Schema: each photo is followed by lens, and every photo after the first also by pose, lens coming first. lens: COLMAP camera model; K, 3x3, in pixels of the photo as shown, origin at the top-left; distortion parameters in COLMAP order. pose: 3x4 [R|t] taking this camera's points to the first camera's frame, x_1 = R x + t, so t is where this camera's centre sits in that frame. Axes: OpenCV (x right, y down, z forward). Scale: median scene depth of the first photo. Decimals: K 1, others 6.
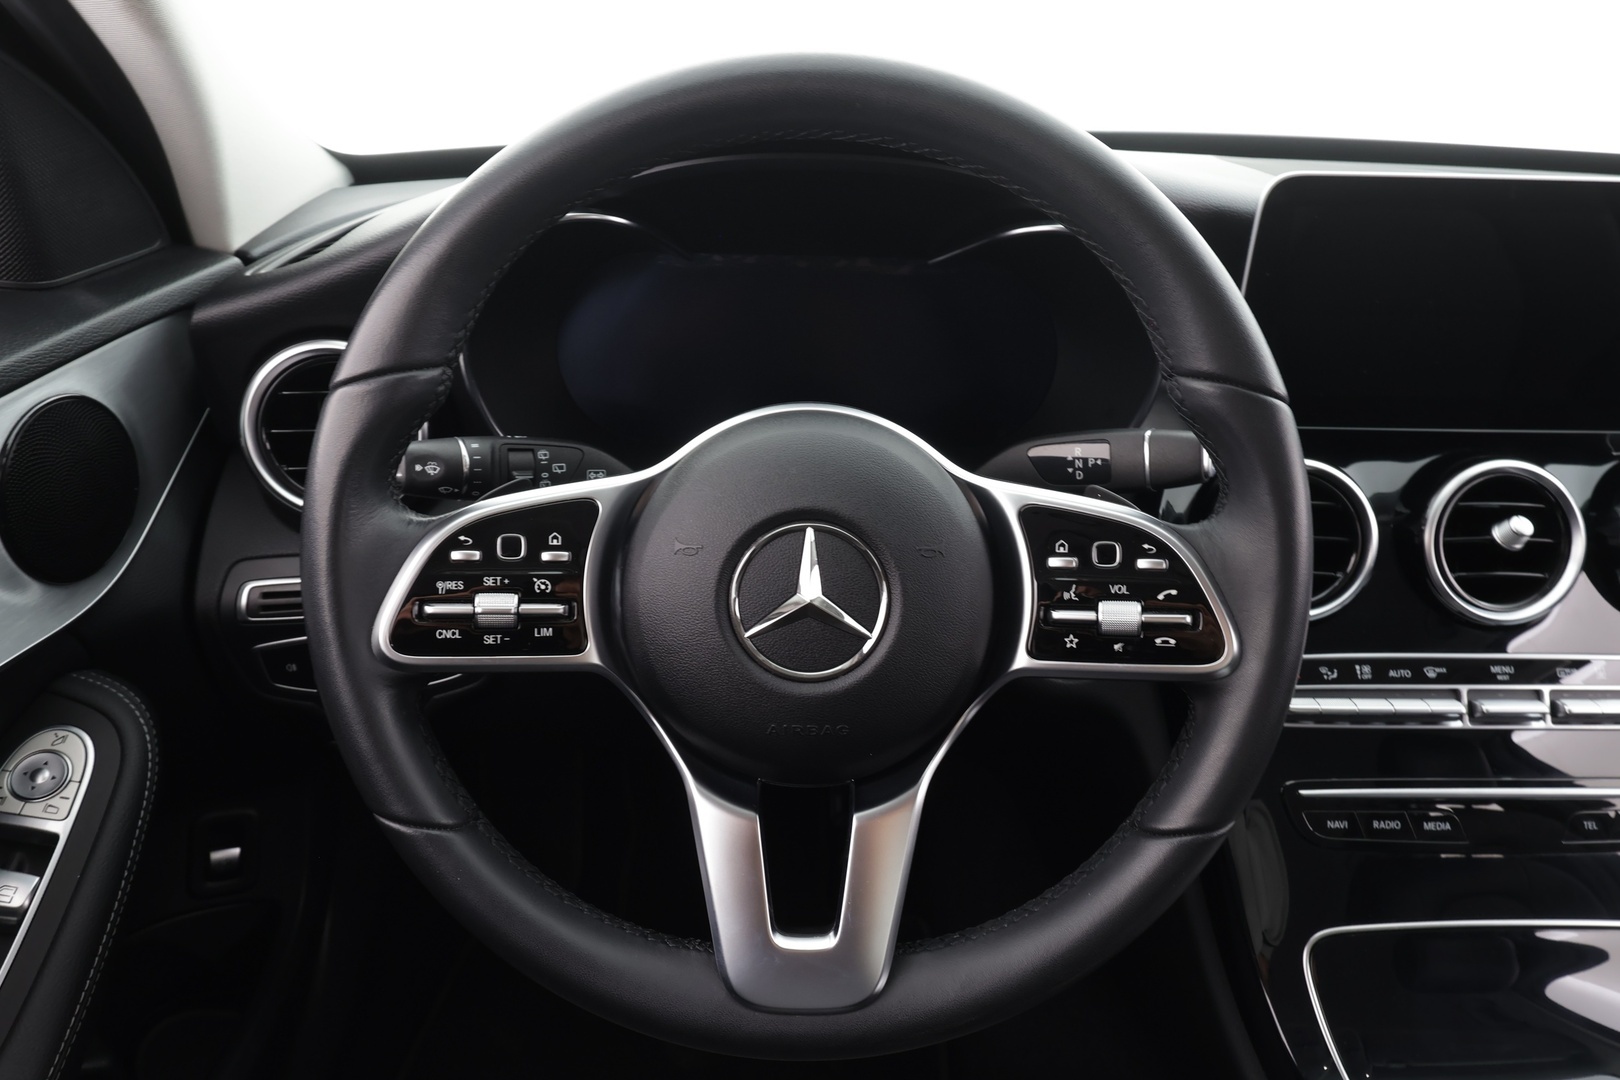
lens RADIAL K [[1093.9, 0, 801.9], [0, 1093.9, 540.4], [0, 0, 1]] dist [0.010300, -0.009496]
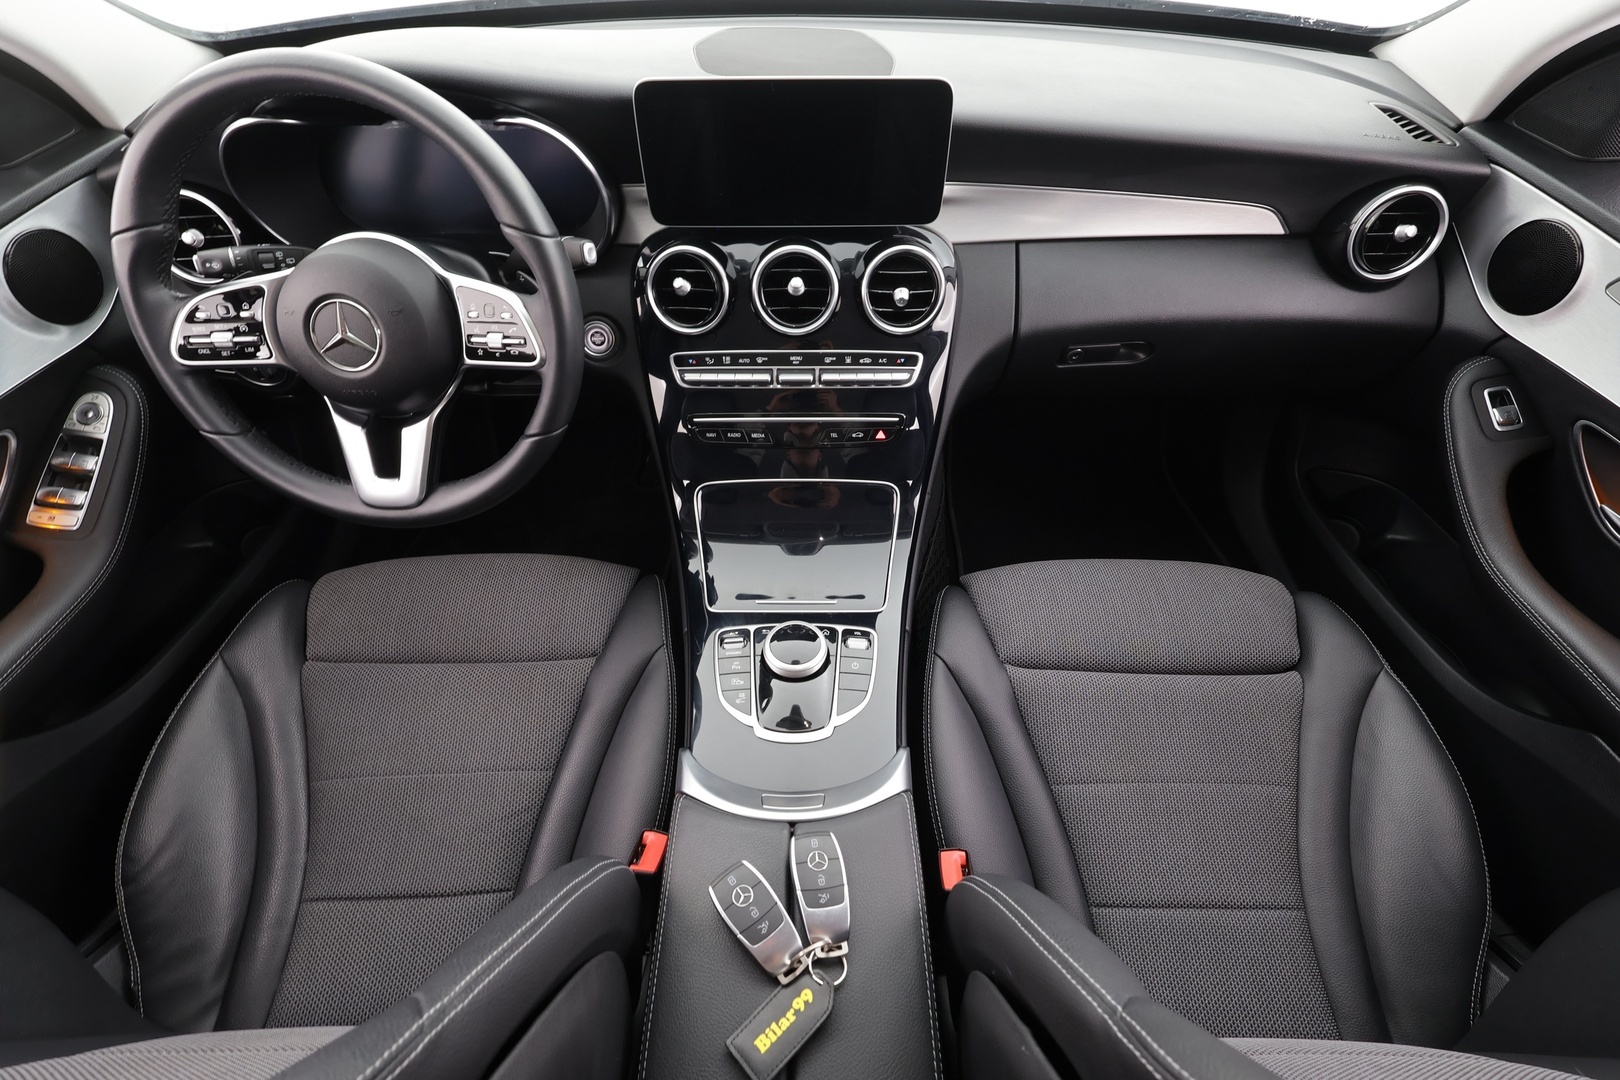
lens RADIAL K [[748.2, 0, 807.0], [0, 748.2, 542.1], [0, 0, 1]] dist [-0.002376, -0.000082]
pose [[0.998860, 0.005011, -0.047481, 0.810025], [0.013106, 0.927495, 0.373607, -0.088970], [0.045910, -0.373803, 0.926371, -0.423417]]
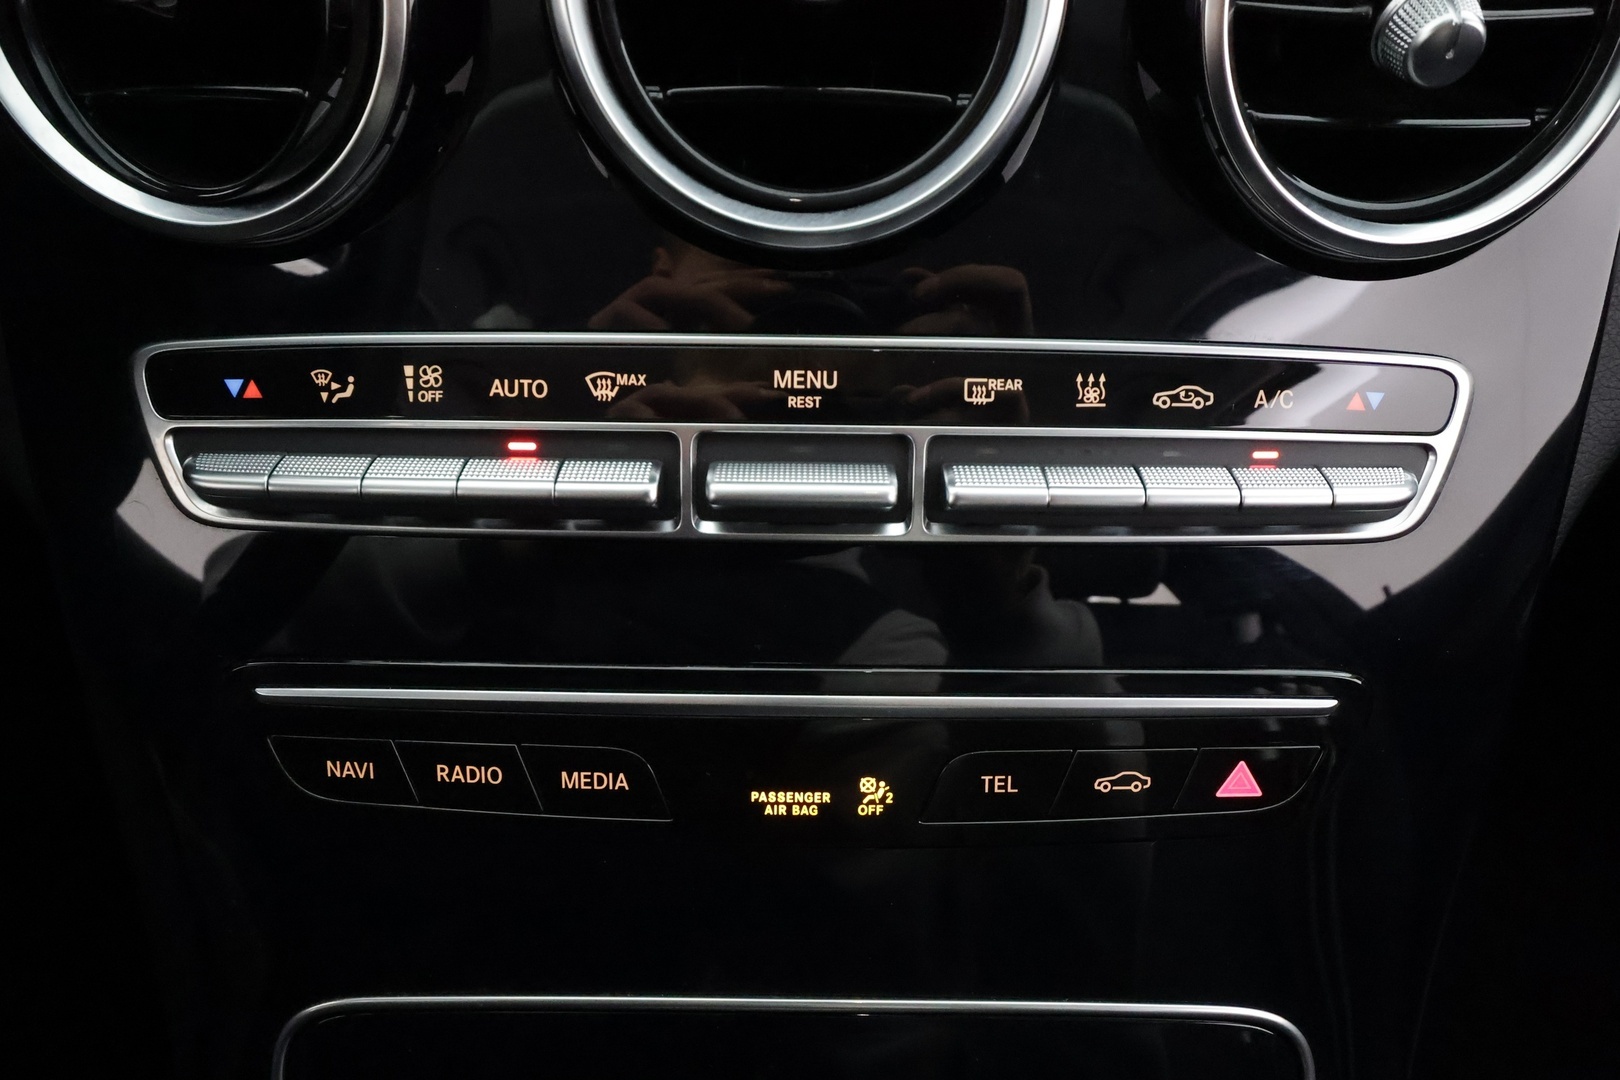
lens RADIAL K [[997.8, 0, 805.1], [0, 997.8, 547.7], [0, 0, 1]] dist [-0.001548, 0.000102]
pose [[0.998940, 0.015979, -0.043178, 0.730871], [-0.002347, 0.954292, 0.298866, 0.081312], [0.045980, -0.298447, 0.953318, 0.752937]]
